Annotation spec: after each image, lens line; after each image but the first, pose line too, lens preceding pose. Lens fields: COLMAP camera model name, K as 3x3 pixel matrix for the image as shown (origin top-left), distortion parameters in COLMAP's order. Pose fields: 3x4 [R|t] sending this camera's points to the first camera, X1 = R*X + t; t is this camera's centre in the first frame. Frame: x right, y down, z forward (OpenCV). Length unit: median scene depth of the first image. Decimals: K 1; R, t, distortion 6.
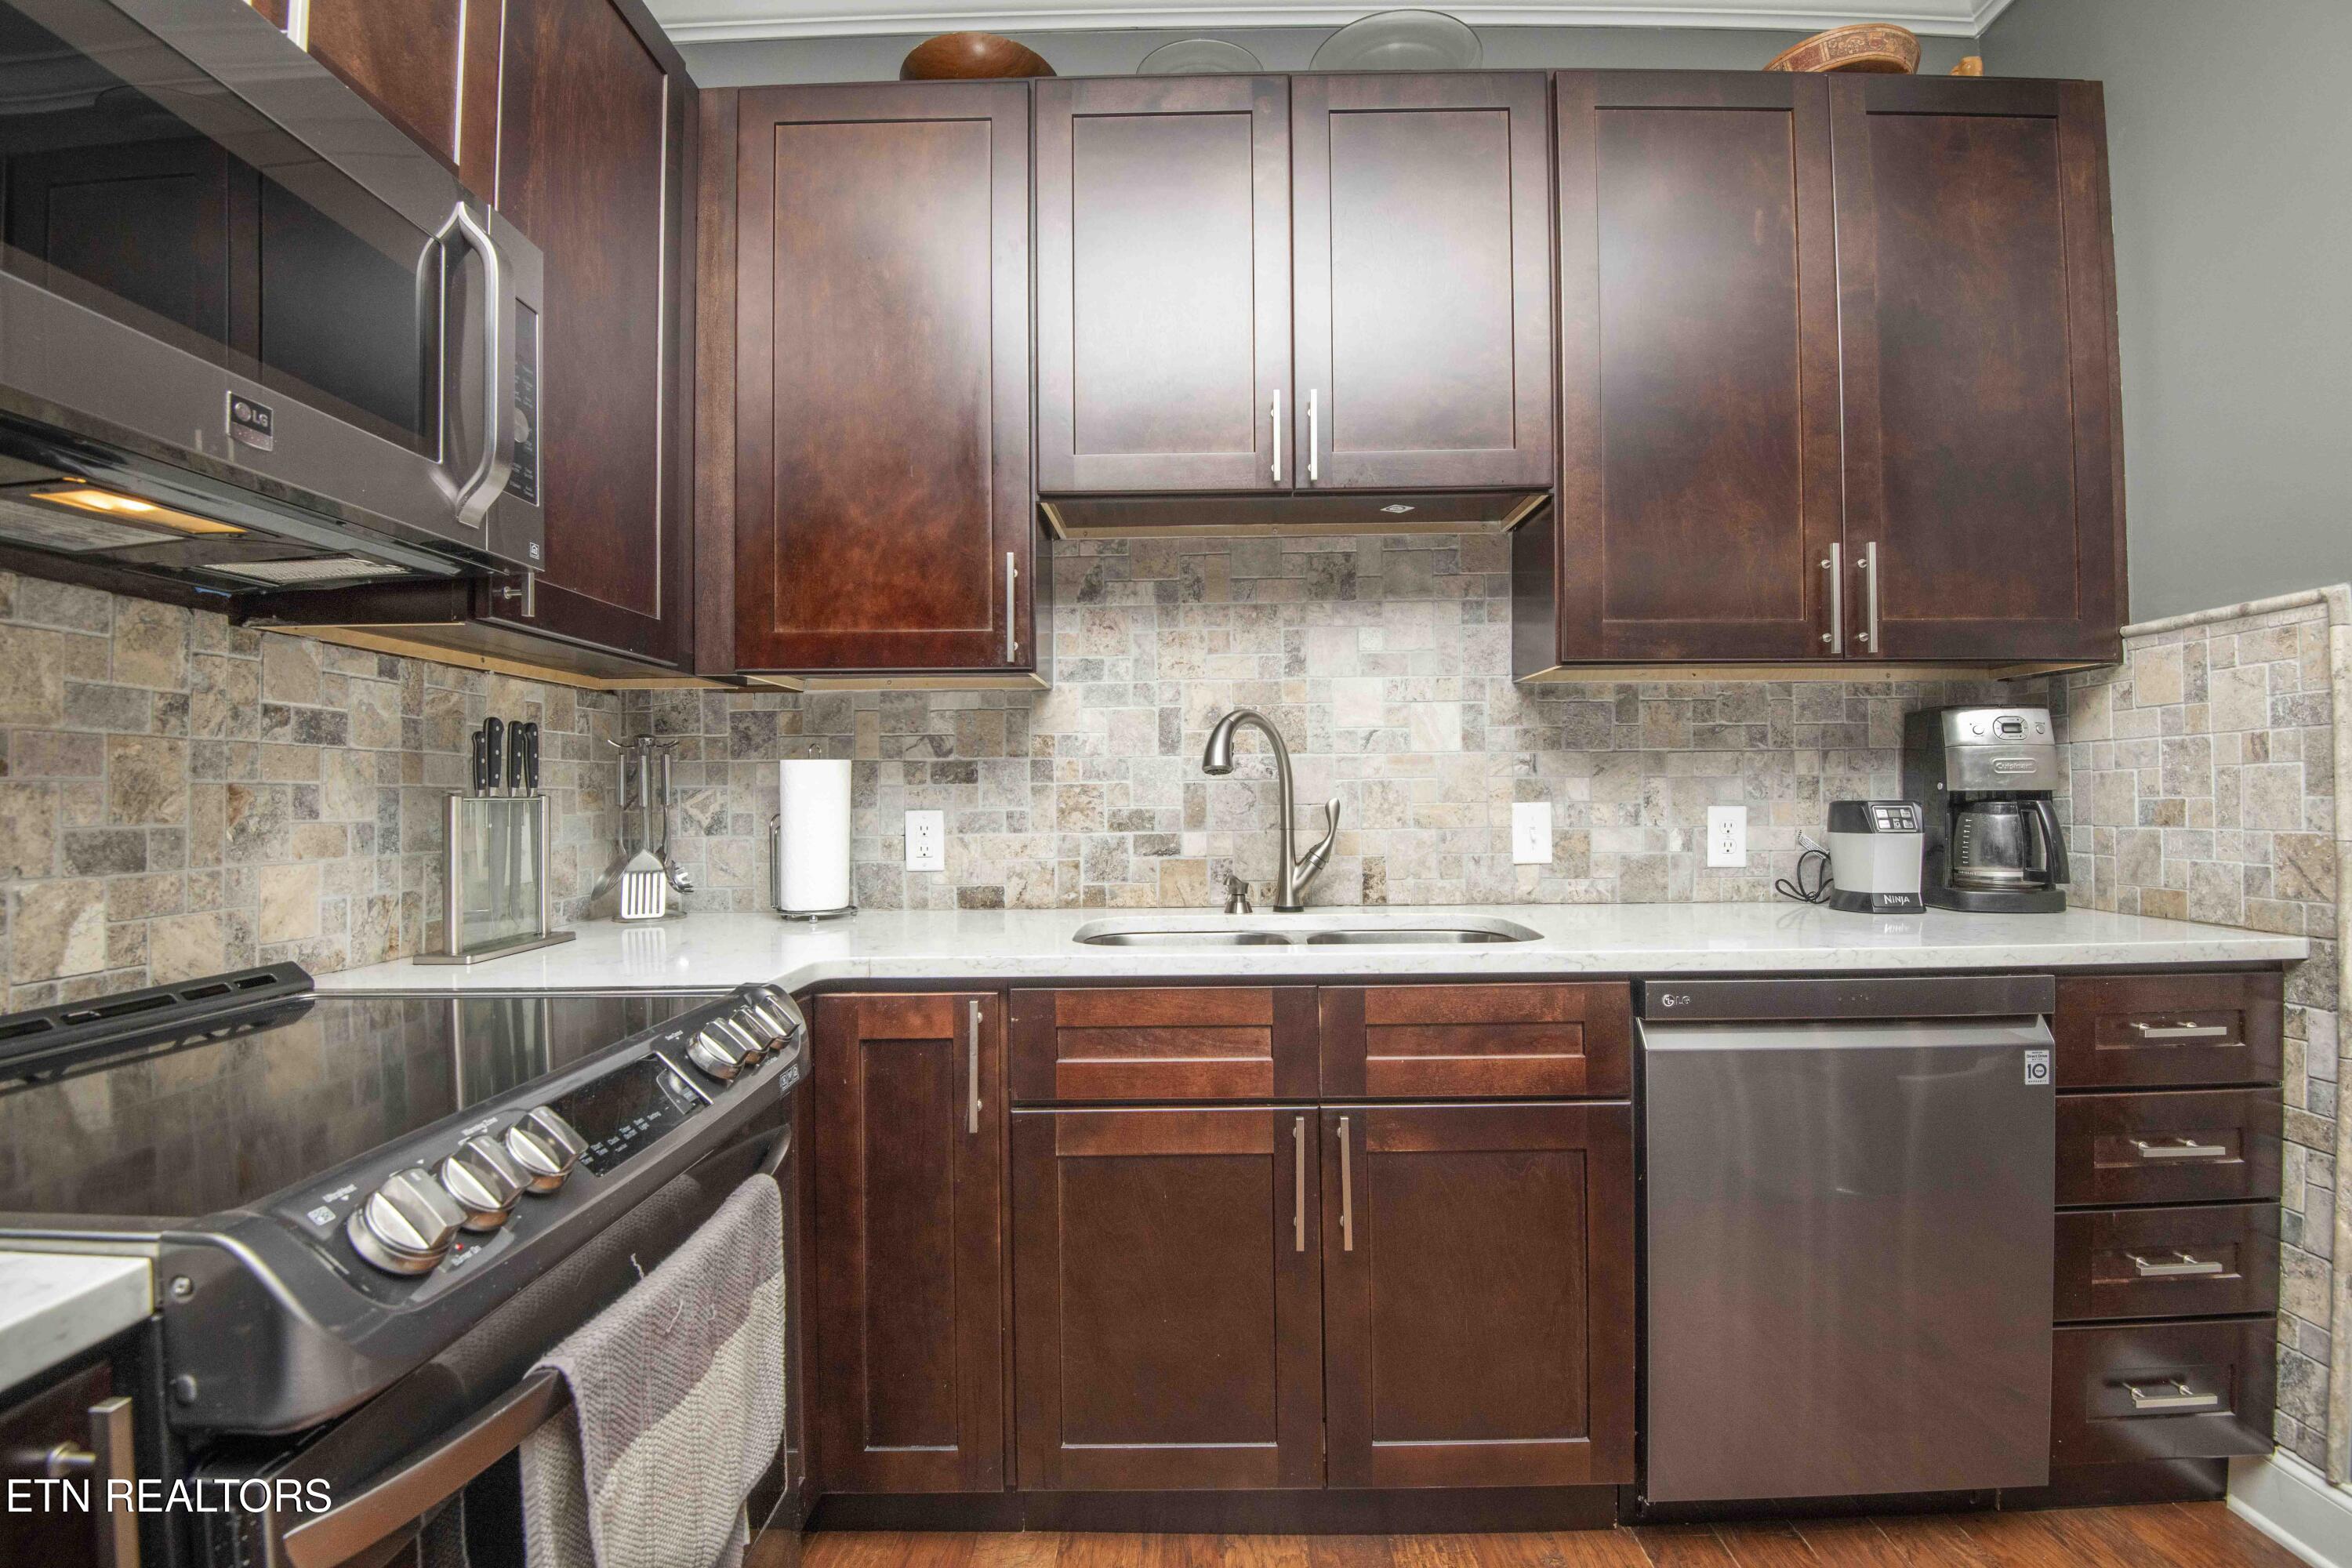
lens RADIAL K [[1099.9, 0, 1176.0], [0, 1099.9, 784.0], [0, 0, 1]] dist [-0.003636, -0.021319]
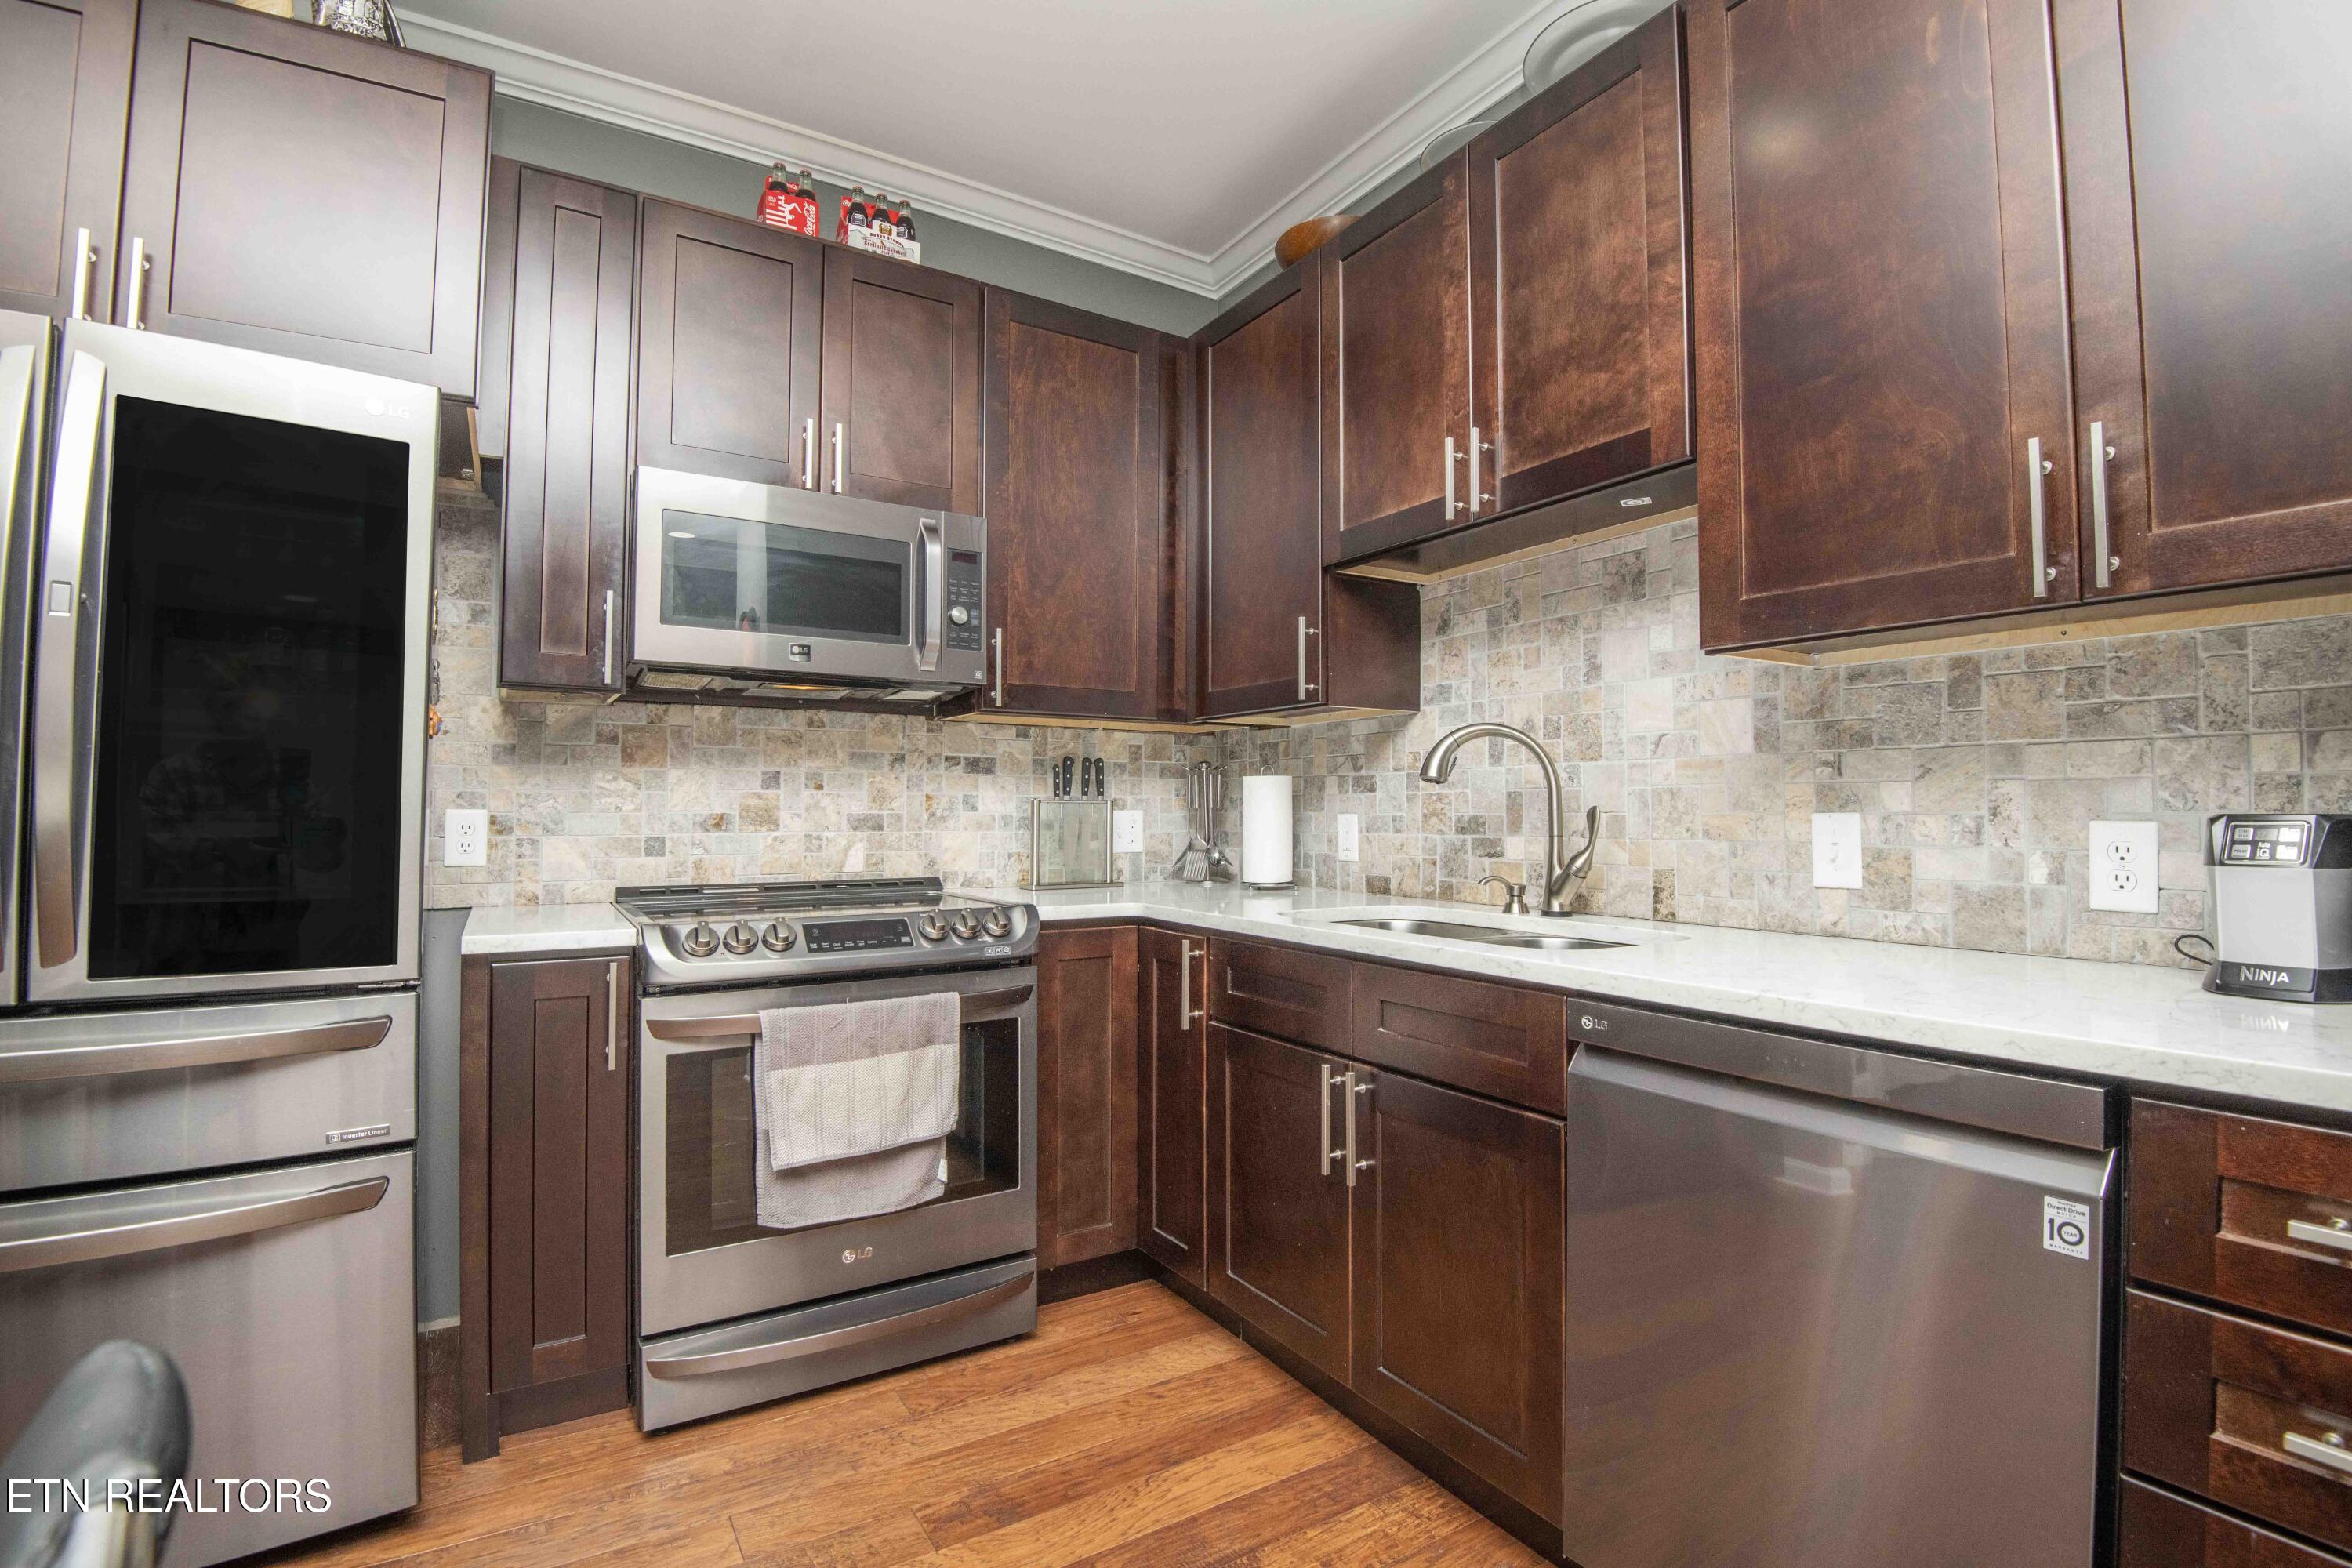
lens RADIAL K [[1079.4, 0, 1176.0], [0, 1079.4, 784.0], [0, 0, 1]] dist [0.010091, -0.045655]
pose [[0.533637, -0.011003, -0.845642, 0.741012], [0.000724, 0.999921, -0.012553, 0.005076], [0.845713, 0.006086, 0.533603, 0.159409]]
